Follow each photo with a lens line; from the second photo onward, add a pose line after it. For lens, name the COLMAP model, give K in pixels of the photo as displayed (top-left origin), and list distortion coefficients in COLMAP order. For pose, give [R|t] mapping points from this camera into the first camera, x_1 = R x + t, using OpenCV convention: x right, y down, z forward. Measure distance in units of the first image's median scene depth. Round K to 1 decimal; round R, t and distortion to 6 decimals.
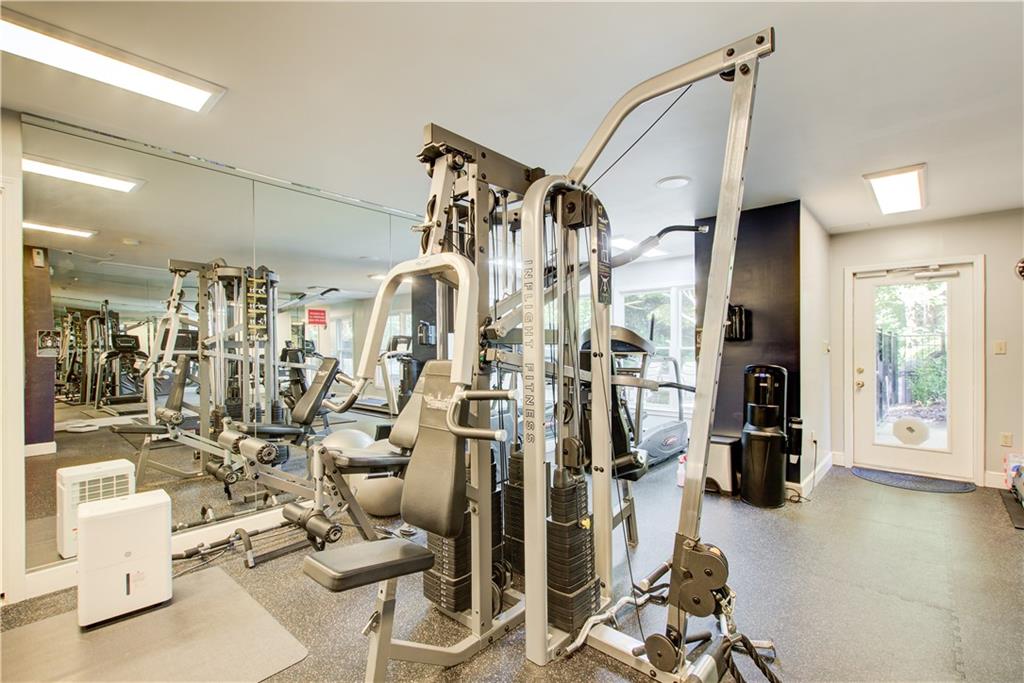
lens RADIAL K [[460.4, 0, 512.0], [0, 460.4, 341.5], [0, 0, 1]] dist [0.002660, 0.000297]
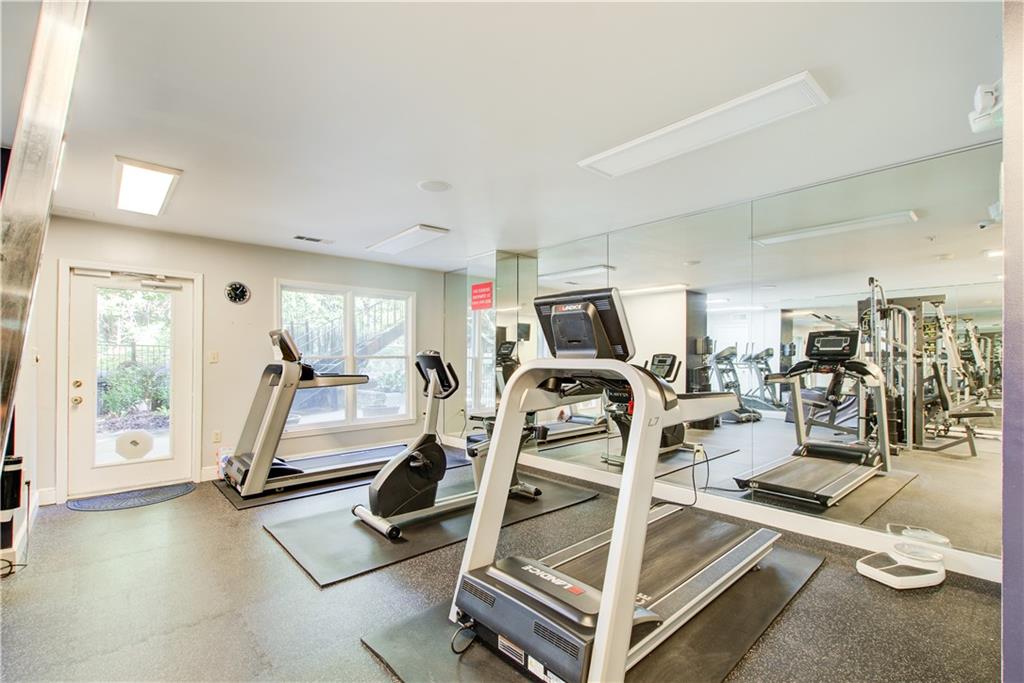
lens RADIAL K [[458.8, 0, 514.4], [0, 458.8, 354.2], [0, 0, 1]] dist [0.000569, 0.000186]
pose [[0.089447, 0.010108, 0.995940, -0.012970], [-0.016421, 0.999828, -0.008673, 0.002850], [-0.995856, -0.015579, 0.089598, 0.140231]]
